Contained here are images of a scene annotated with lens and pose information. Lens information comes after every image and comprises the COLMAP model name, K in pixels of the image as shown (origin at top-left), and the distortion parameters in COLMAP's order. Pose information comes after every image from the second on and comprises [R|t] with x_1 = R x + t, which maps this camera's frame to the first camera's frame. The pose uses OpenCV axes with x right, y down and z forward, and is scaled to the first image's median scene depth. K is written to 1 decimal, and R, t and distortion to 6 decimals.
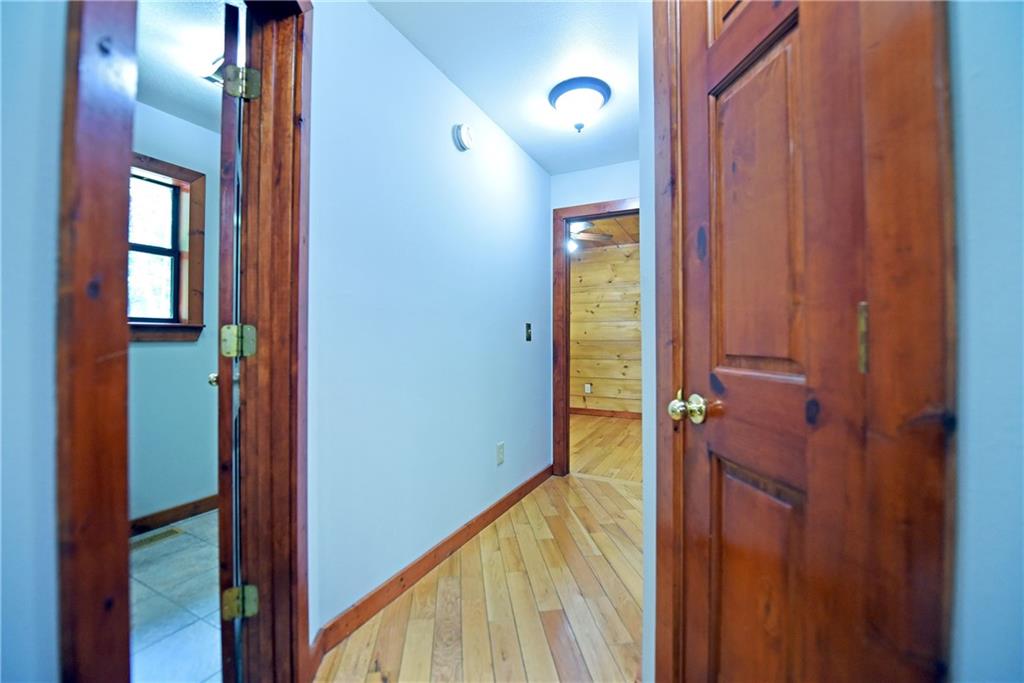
lens RADIAL K [[412.6, 0, 512.9], [0, 412.6, 336.0], [0, 0, 1]] dist [-0.016672, -0.000421]
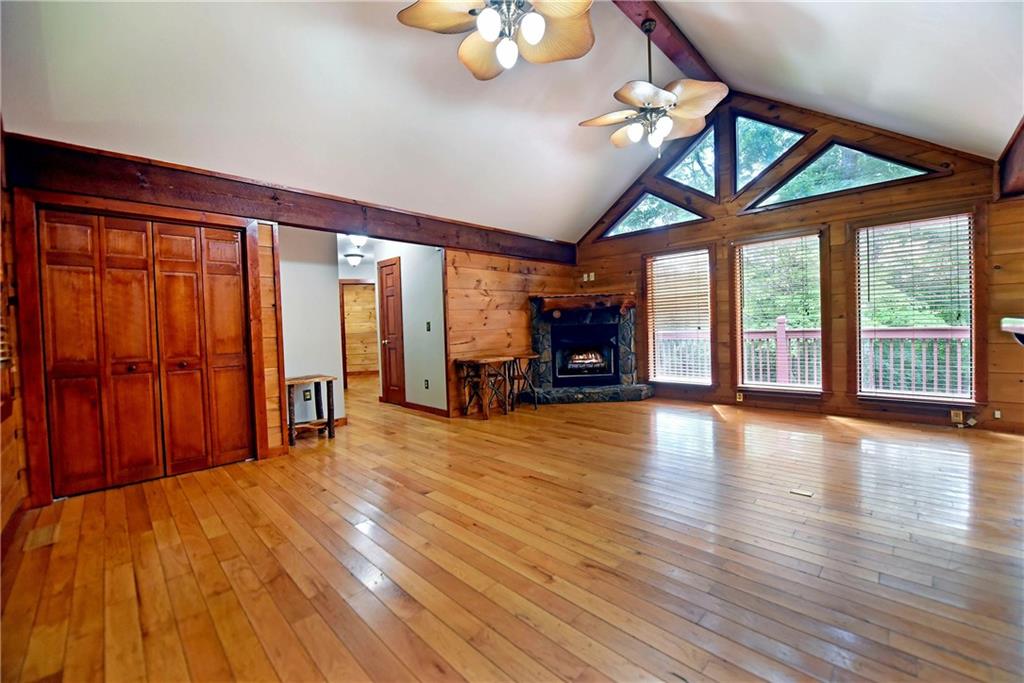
lens RADIAL K [[412.6, 0, 512.9], [0, 412.6, 336.0], [0, 0, 1]] dist [-0.016672, -0.000421]
pose [[0.801719, -0.042514, 0.596188, -0.520202], [0.032350, 0.999091, 0.027743, -0.010019], [-0.596826, -0.002956, 0.802366, -1.543640]]
